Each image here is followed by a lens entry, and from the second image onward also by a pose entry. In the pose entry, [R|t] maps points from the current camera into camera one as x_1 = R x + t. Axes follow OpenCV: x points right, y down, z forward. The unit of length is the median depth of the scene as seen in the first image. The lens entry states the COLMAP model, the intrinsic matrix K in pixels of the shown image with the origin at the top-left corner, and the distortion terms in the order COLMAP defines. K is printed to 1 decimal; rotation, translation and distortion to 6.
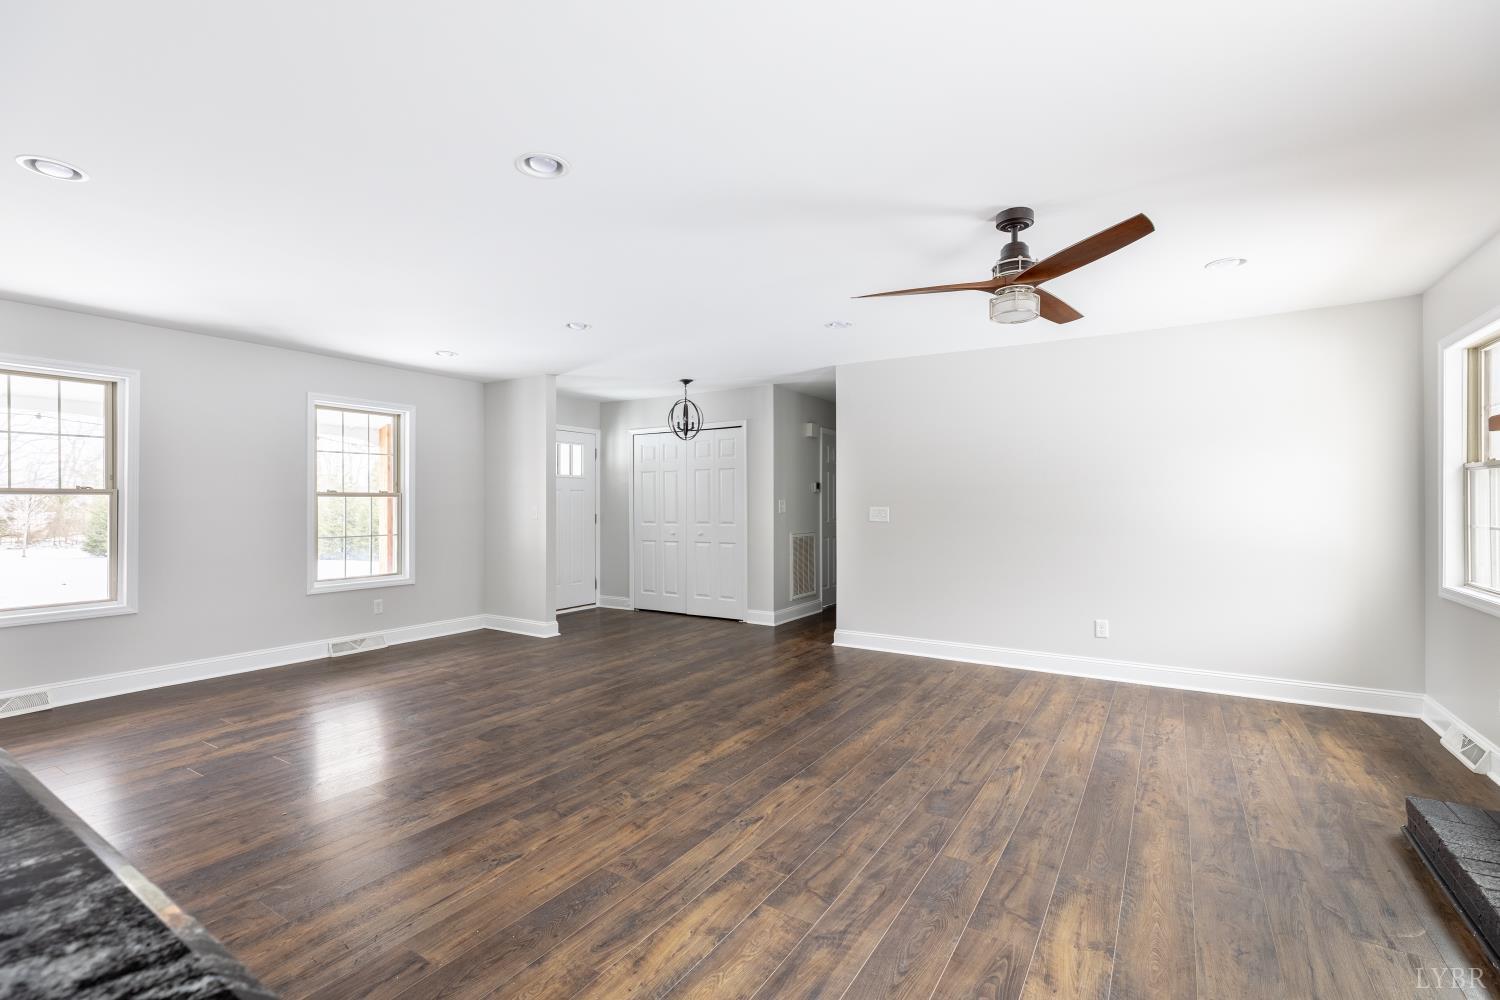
lens RADIAL K [[676.0, 0, 736.3], [0, 676.0, 497.3], [0, 0, 1]] dist [-0.000022, 0.000662]
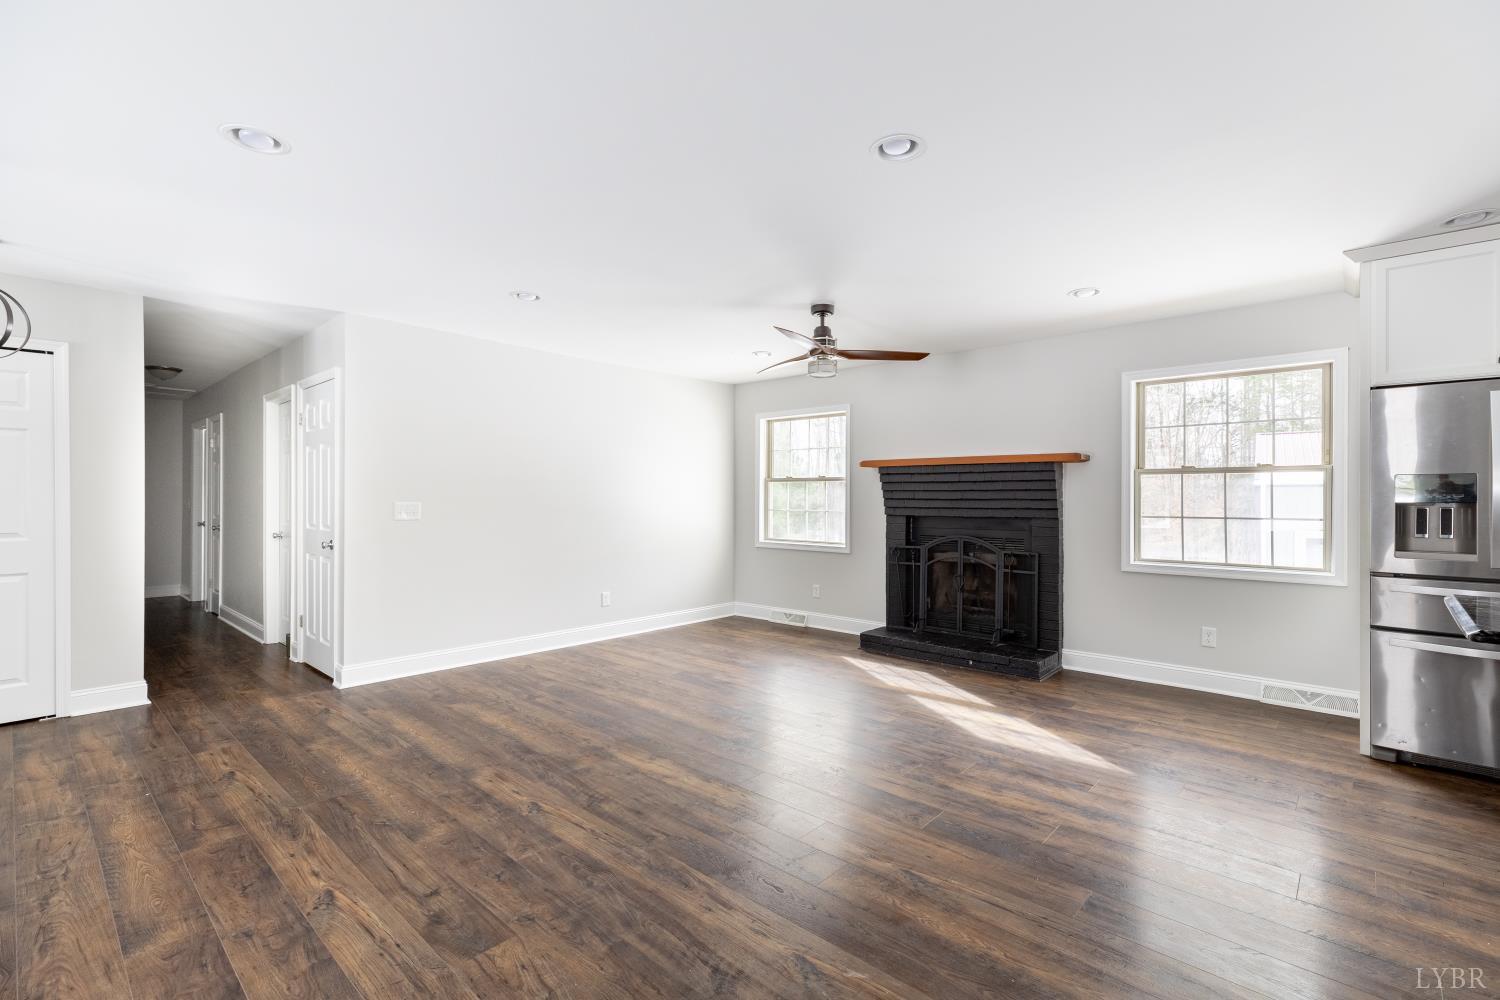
lens RADIAL K [[676.0, 0, 758.9], [0, 676.0, 492.7], [0, 0, 1]] dist [-0.000022, 0.000662]
pose [[0.151117, 0.007413, 0.988488, -0.808045], [-0.009631, 0.999935, -0.006027, 0.004309], [-0.988469, -0.008610, 0.151178, 0.665117]]
